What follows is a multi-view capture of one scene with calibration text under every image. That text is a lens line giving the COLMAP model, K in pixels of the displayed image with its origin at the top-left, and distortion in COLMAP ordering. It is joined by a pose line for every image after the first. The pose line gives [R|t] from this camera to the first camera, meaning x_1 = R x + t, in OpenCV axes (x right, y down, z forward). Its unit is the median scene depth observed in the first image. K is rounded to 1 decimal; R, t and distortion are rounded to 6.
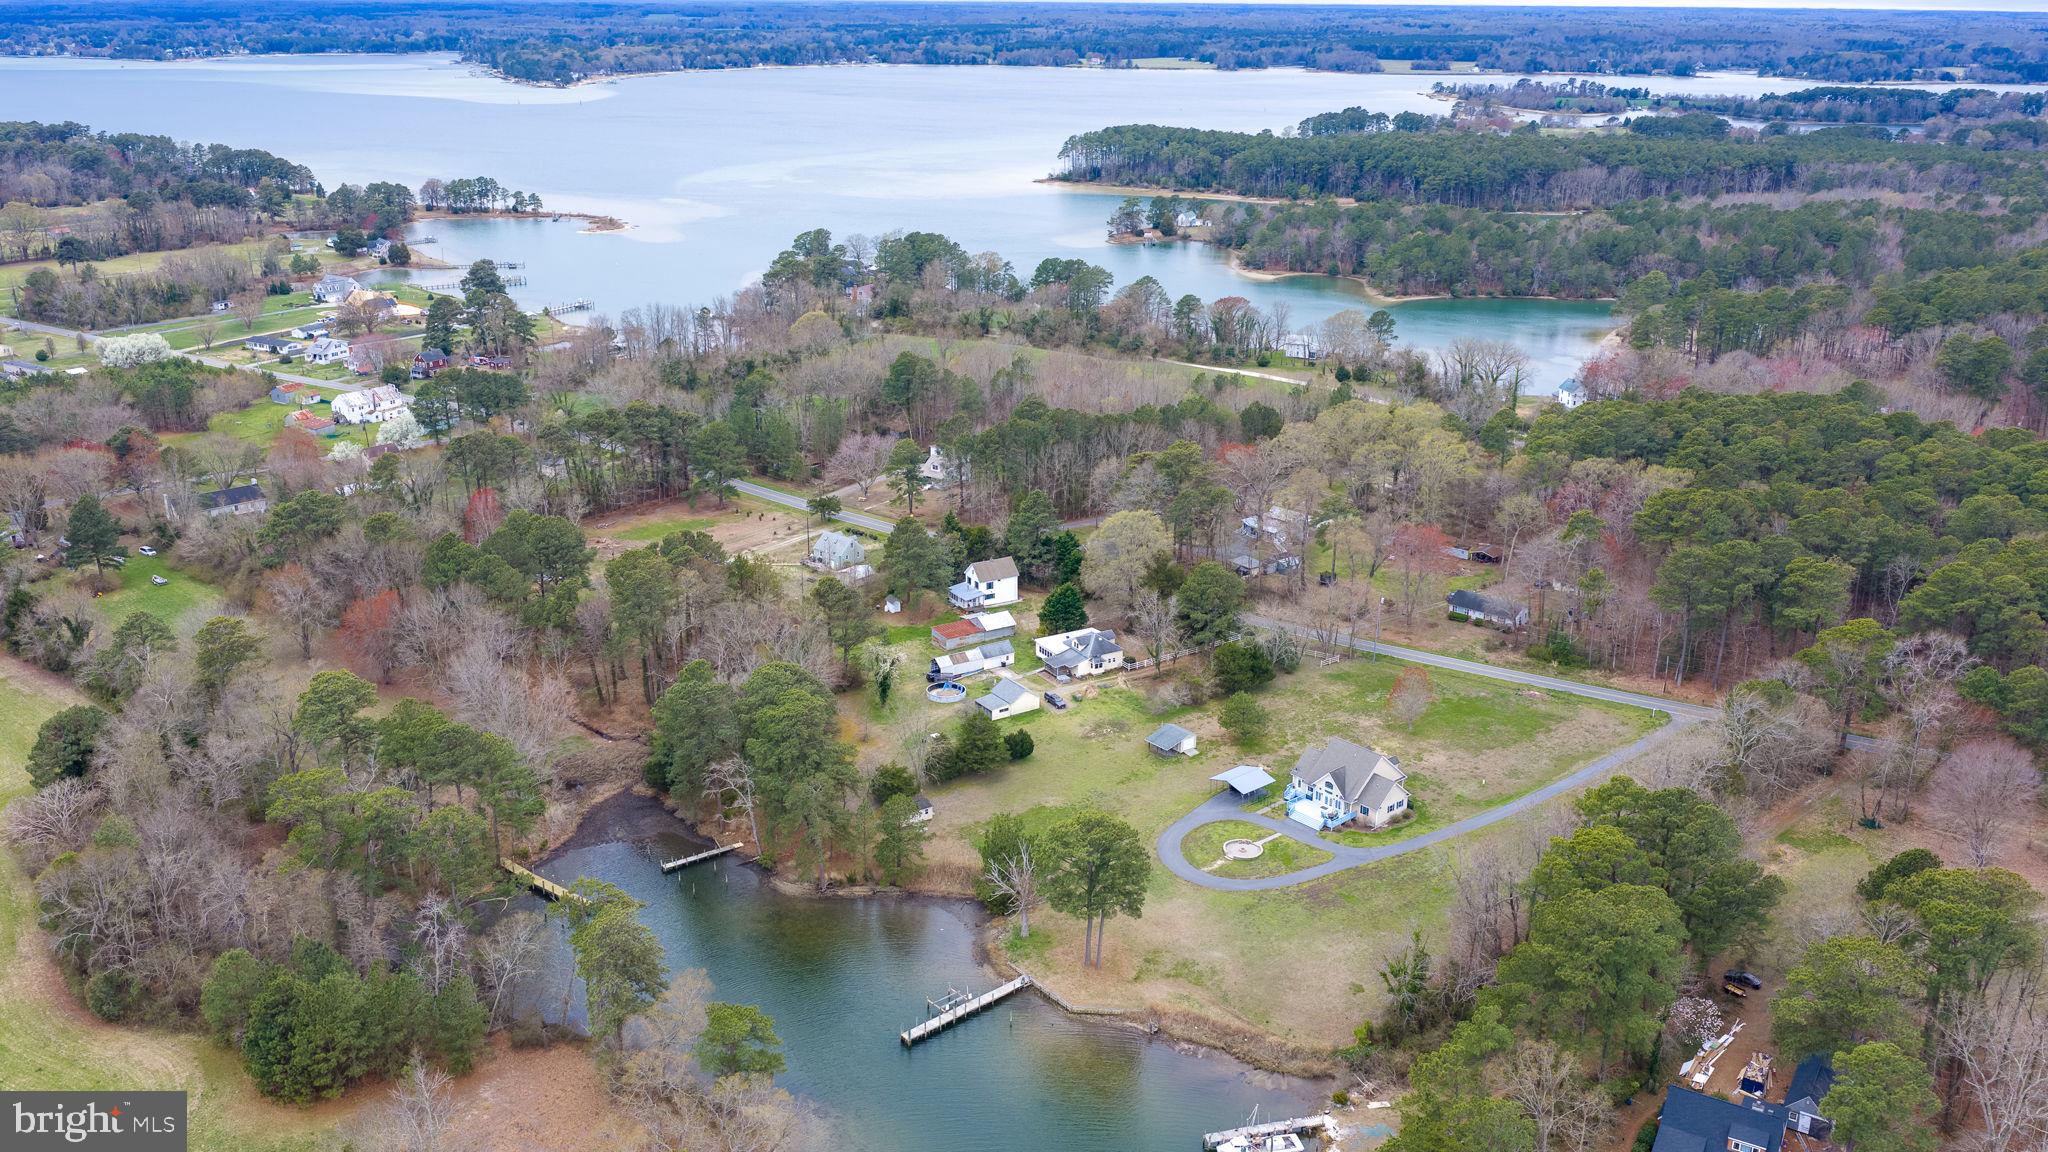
lens RADIAL K [[1698.8, 0, 1024.0], [0, 1698.8, 576.0], [0, 0, 1]] dist [0.029416, -0.069327]
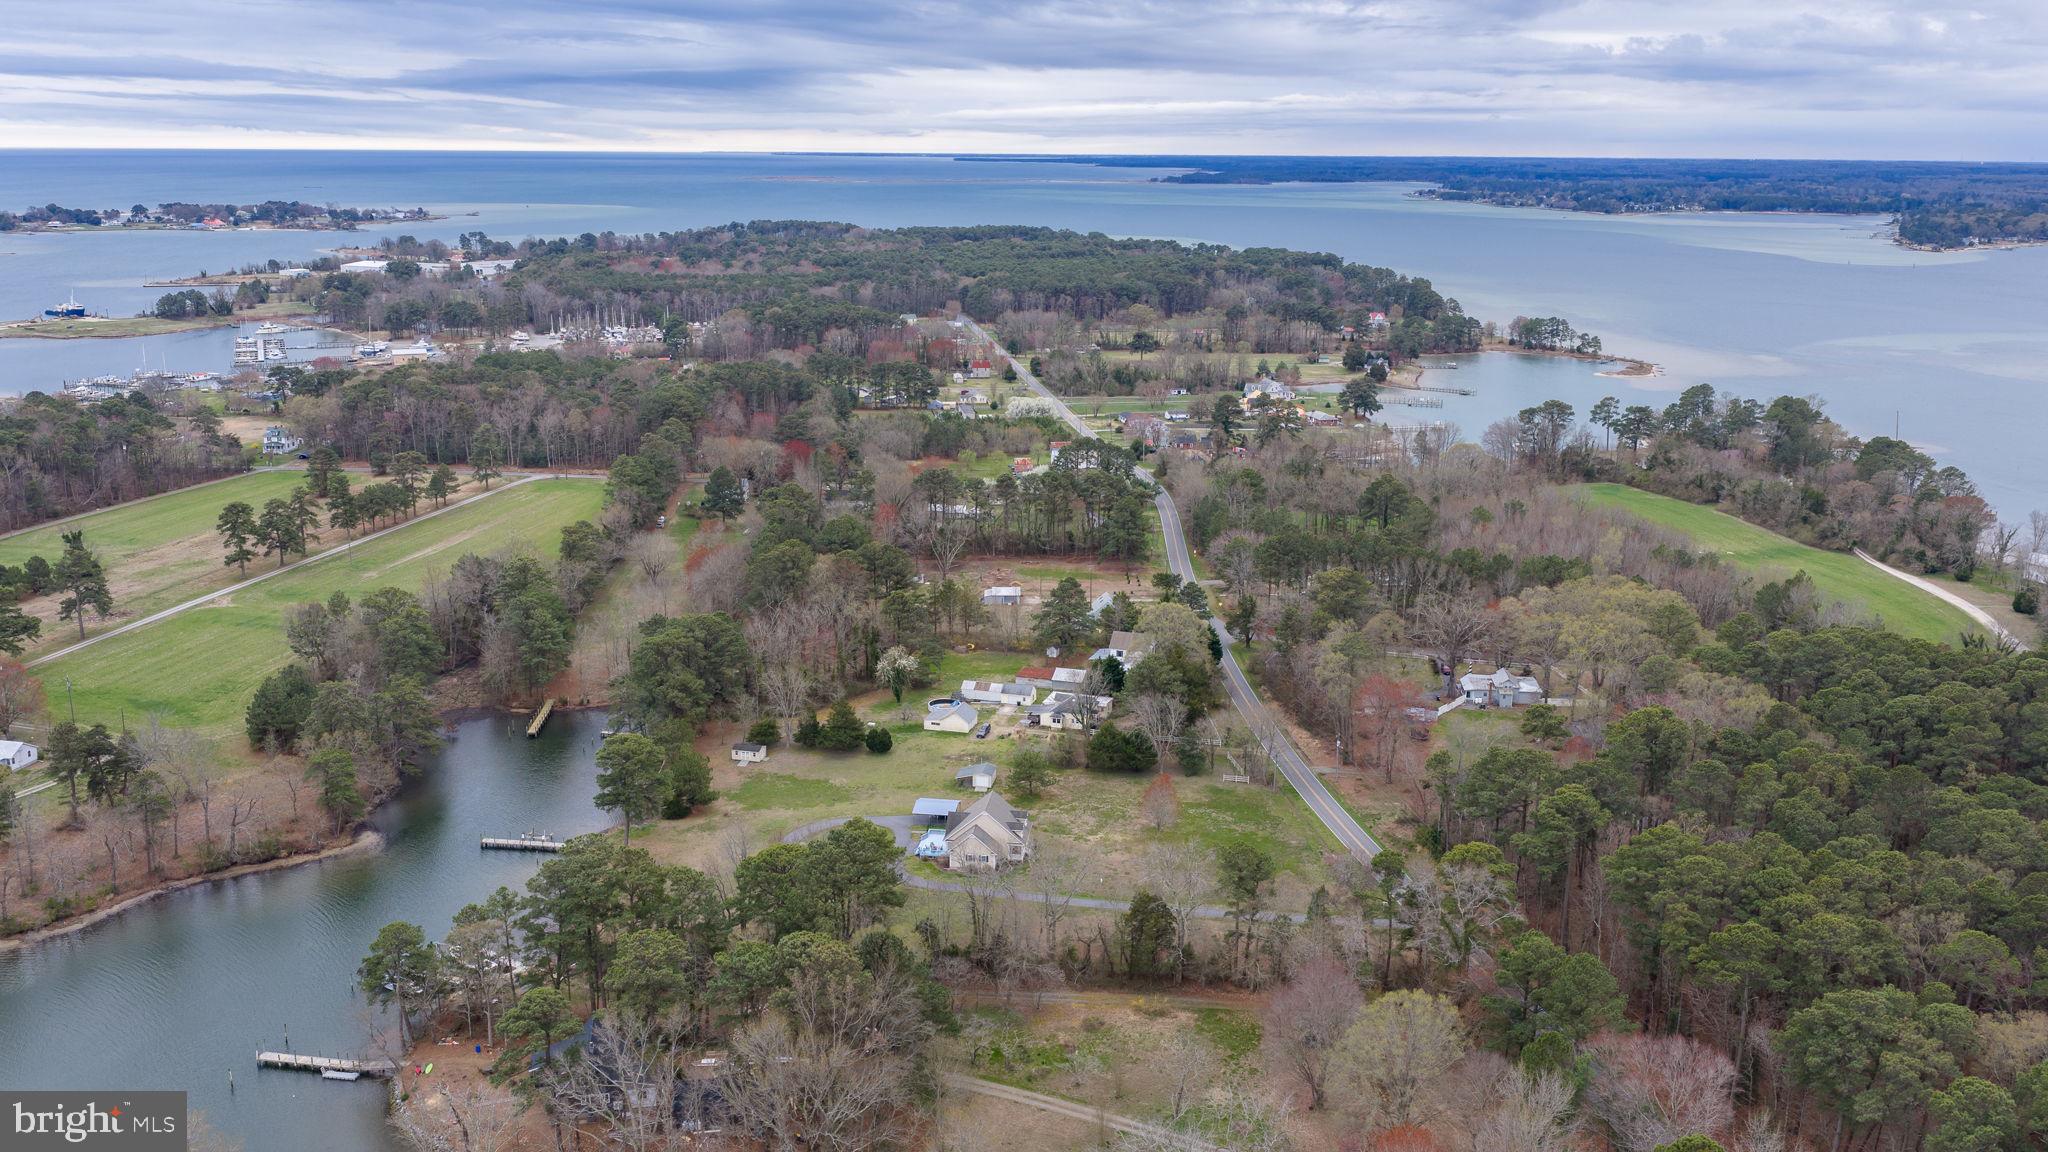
lens RADIAL K [[1698.8, 0, 1024.0], [0, 1698.8, 576.0], [0, 0, 1]] dist [0.029416, -0.069327]
pose [[0.653555, 0.182378, -0.734578, 0.272378], [-0.246731, 0.968856, 0.021027, -0.018759], [0.715535, 0.167501, 0.678199, 0.070376]]
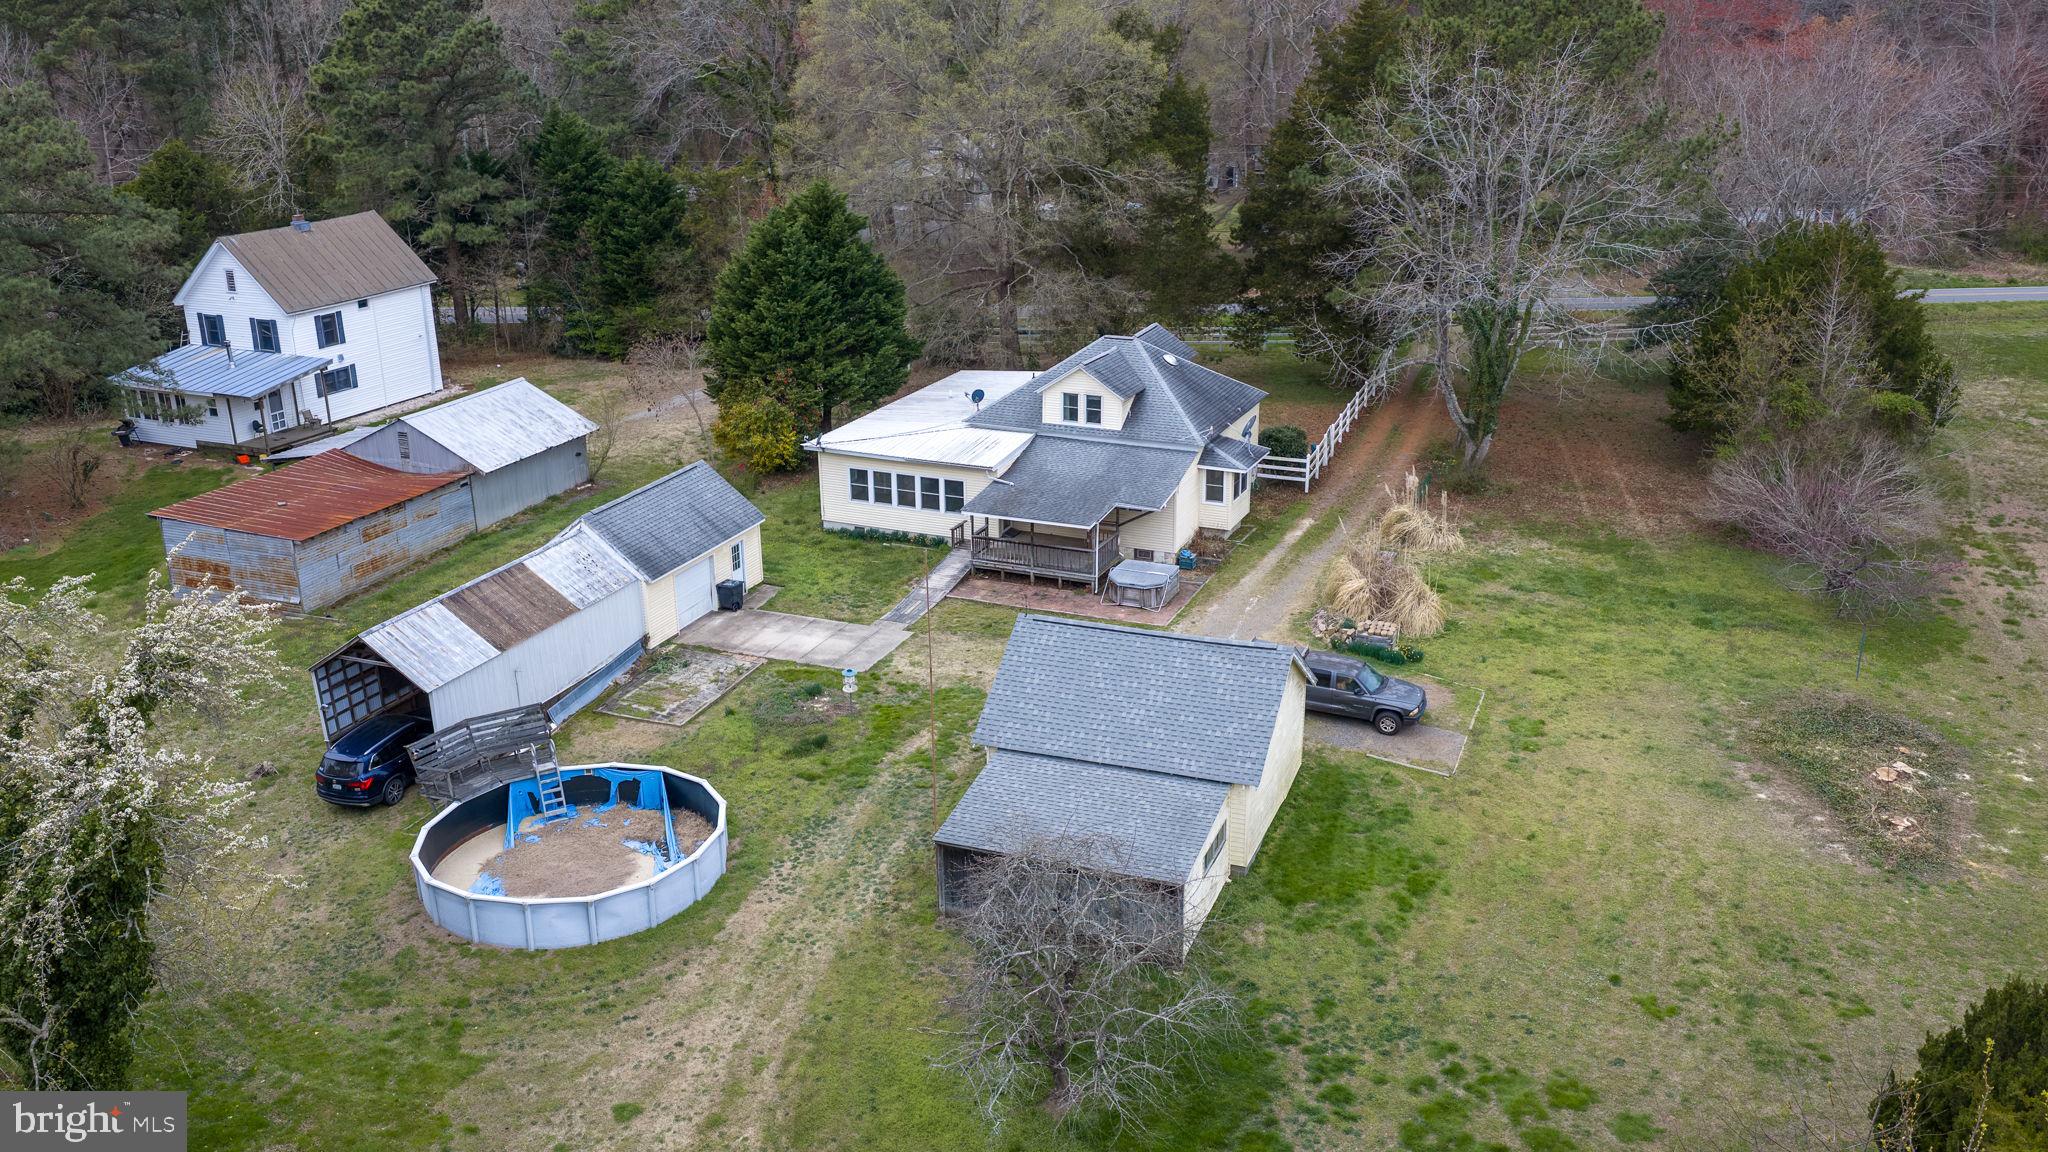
lens RADIAL K [[1698.8, 0, 1024.0], [0, 1698.8, 576.0], [0, 0, 1]] dist [0.029416, -0.069327]
pose [[0.808033, -0.210894, 0.550096, -0.027520], [0.209501, 0.975560, 0.066272, 0.014986], [-0.550629, 0.061696, 0.832467, 0.279803]]
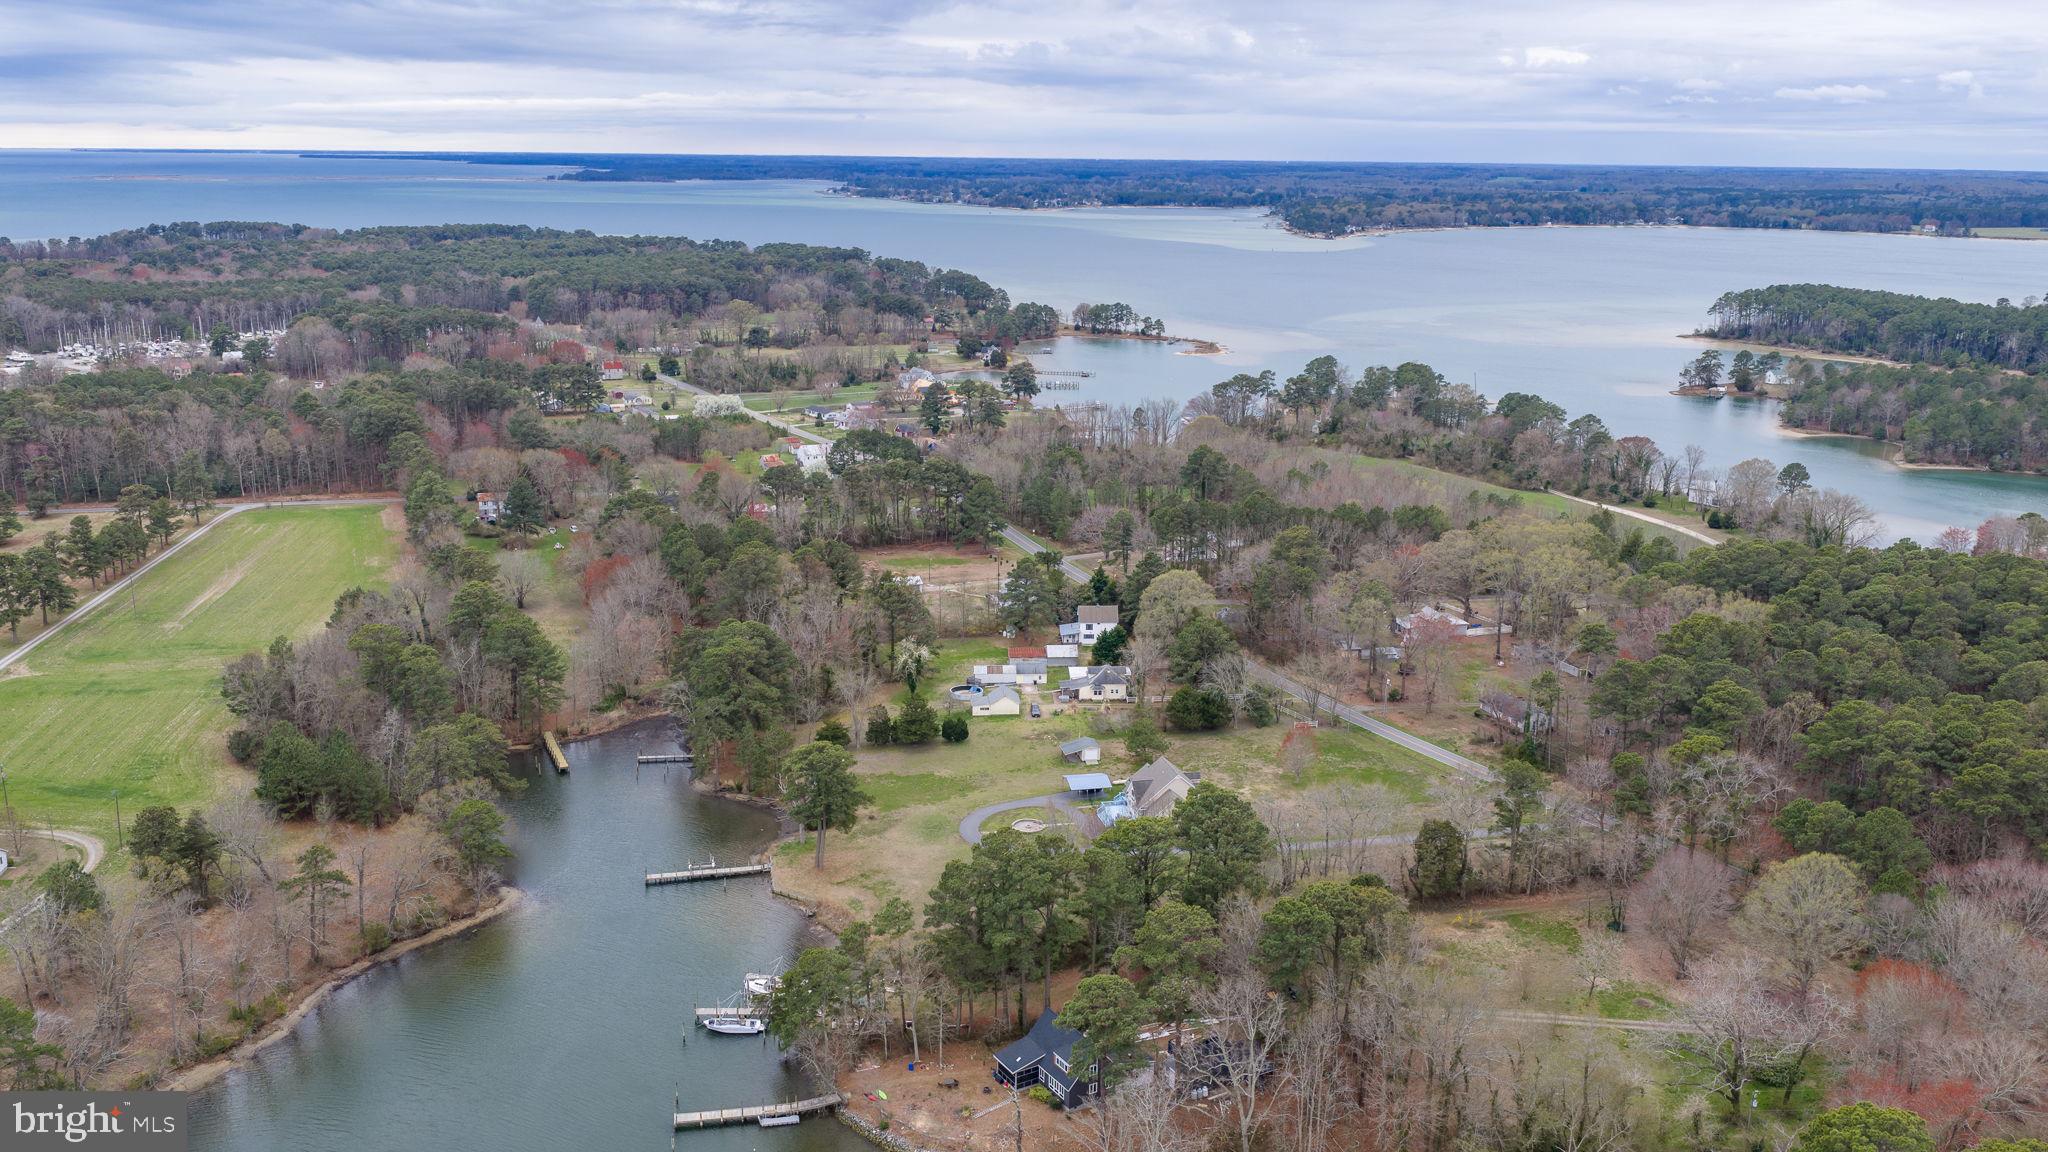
lens RADIAL K [[1698.8, 0, 1024.0], [0, 1698.8, 576.0], [0, 0, 1]] dist [0.029416, -0.069327]
pose [[0.879718, 0.117653, -0.460710, 0.170126], [-0.158337, 0.986092, -0.050521, 0.013389], [0.448358, 0.117392, 0.886112, -0.015018]]
